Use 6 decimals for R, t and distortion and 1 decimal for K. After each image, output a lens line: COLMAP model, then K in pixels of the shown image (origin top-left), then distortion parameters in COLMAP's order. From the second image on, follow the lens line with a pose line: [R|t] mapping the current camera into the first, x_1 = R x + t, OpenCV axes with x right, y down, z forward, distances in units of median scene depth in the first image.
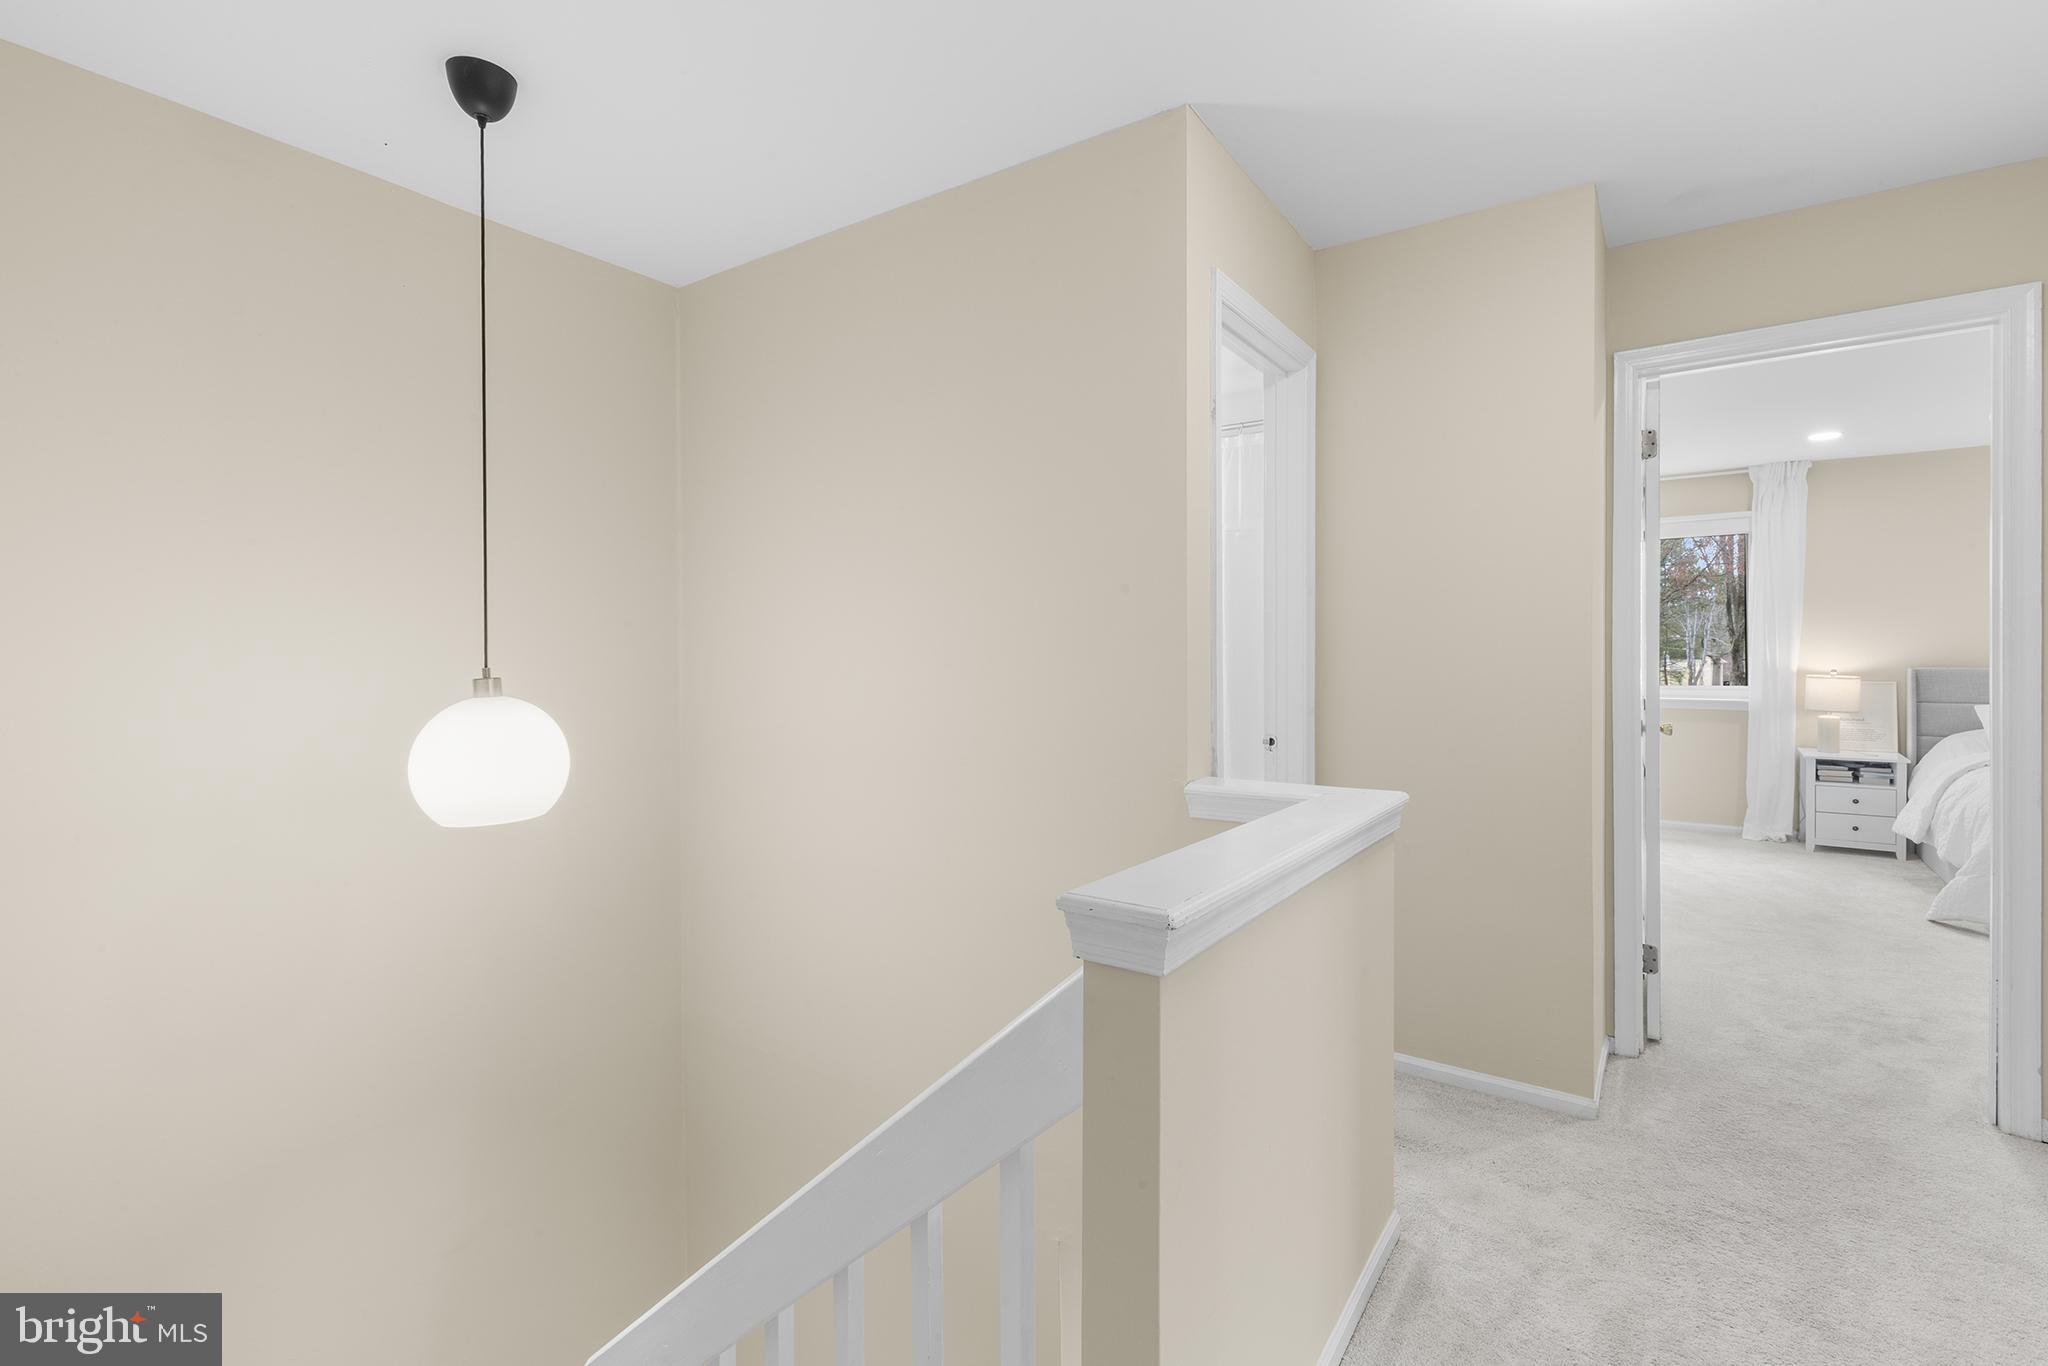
lens RADIAL K [[917.9, 0, 1032.1], [0, 917.9, 661.4], [0, 0, 1]] dist [0.002090, -0.000716]
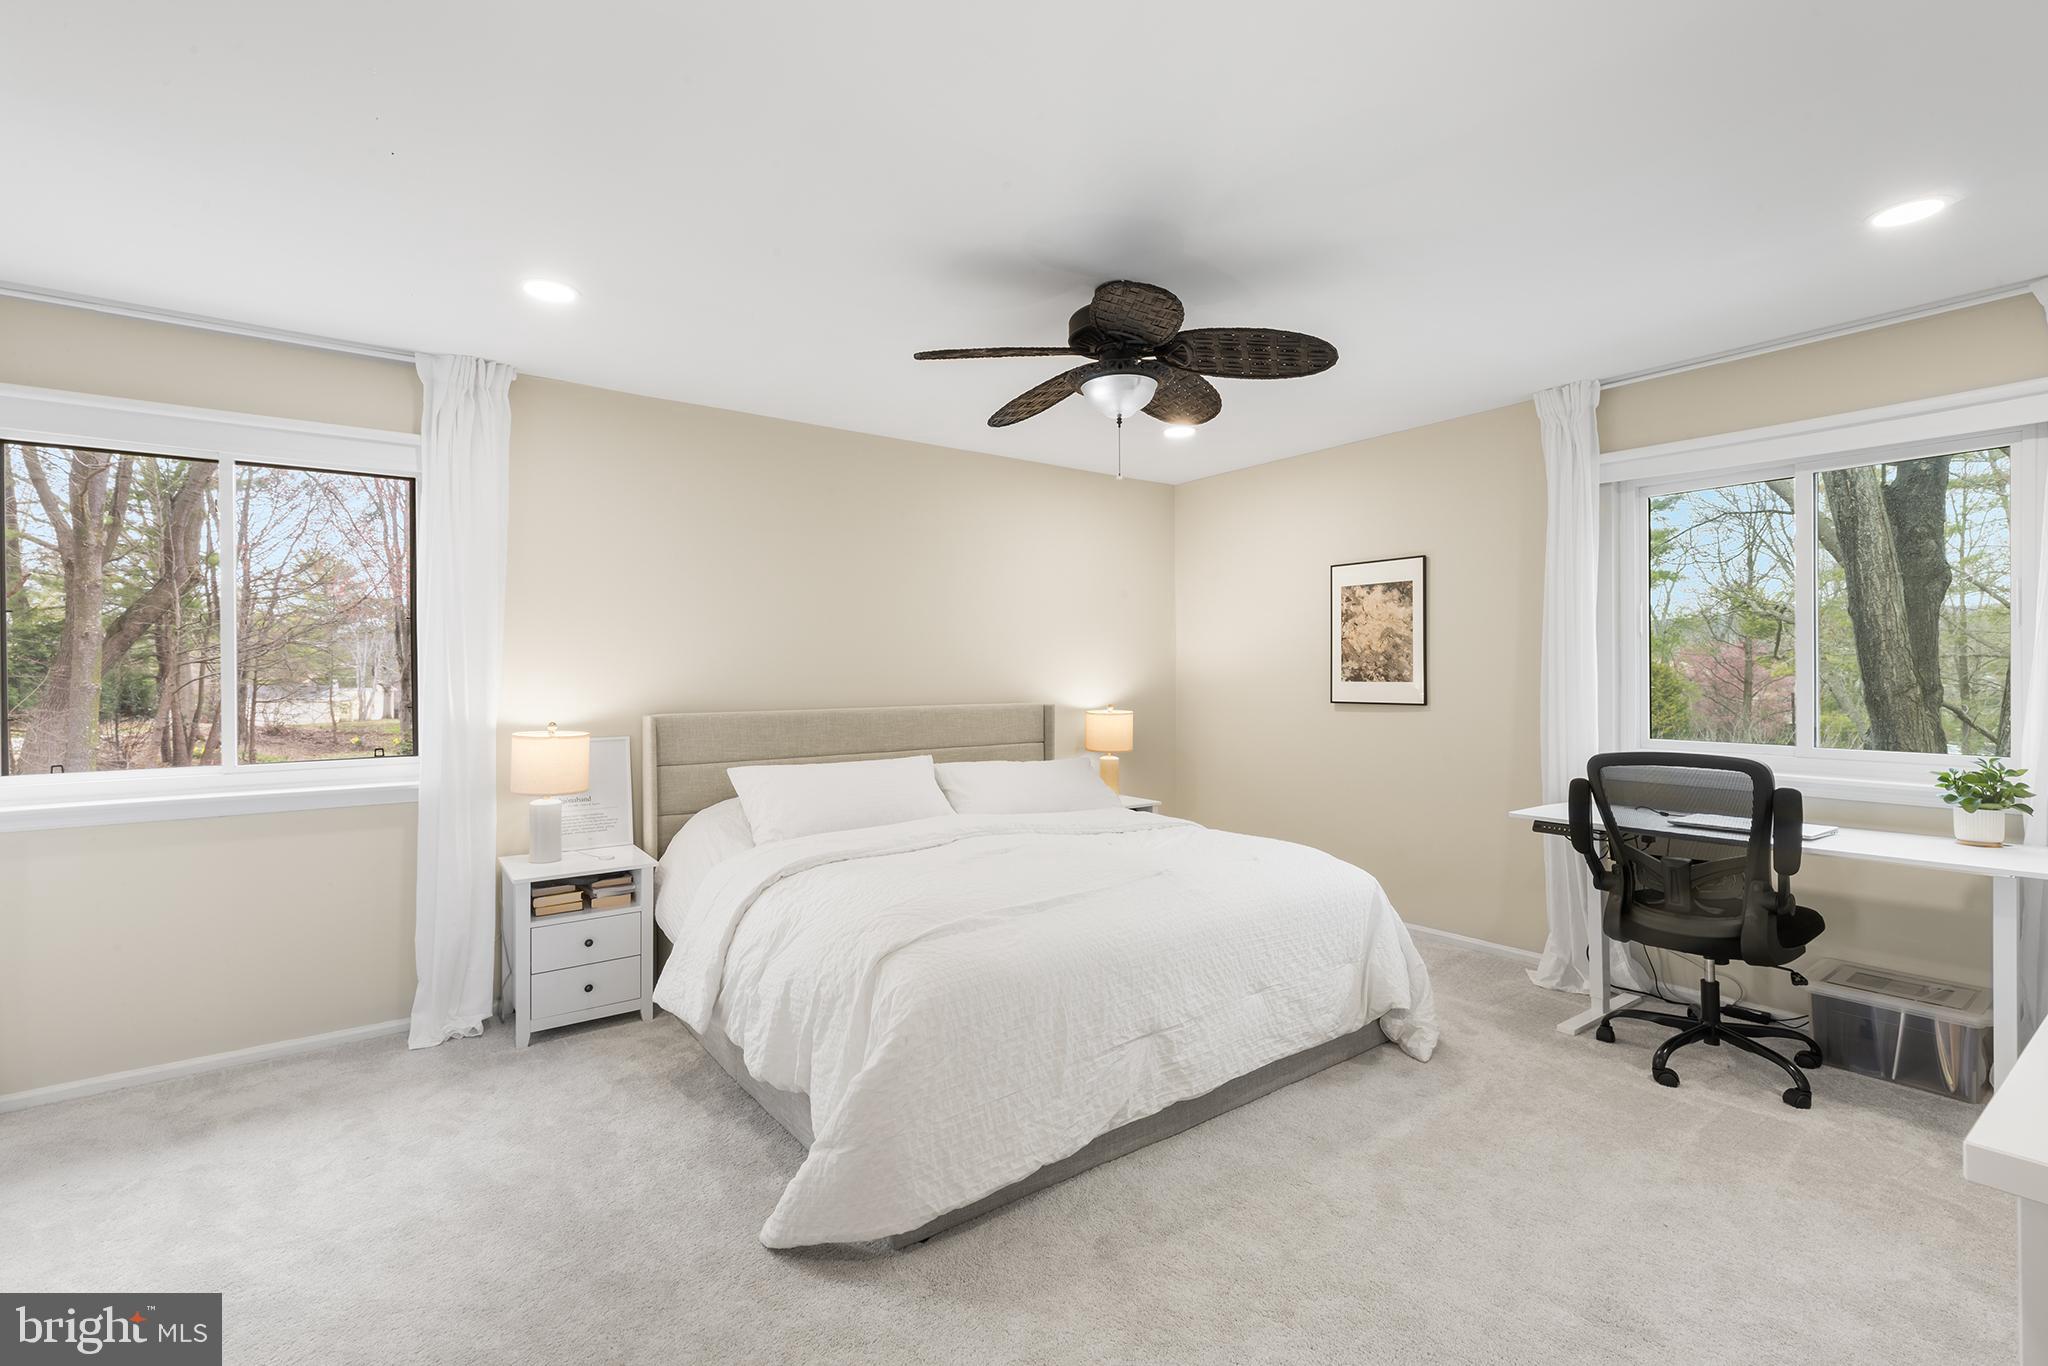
lens RADIAL K [[917.9, 0, 1026.9], [0, 917.9, 678.0], [0, 0, 1]] dist [0.002090, -0.000716]
pose [[0.317039, 0.001671, 0.948411, 0.393466], [0.010077, 0.999936, -0.005130, -0.013216], [-0.948359, 0.011183, 0.317002, 0.504770]]
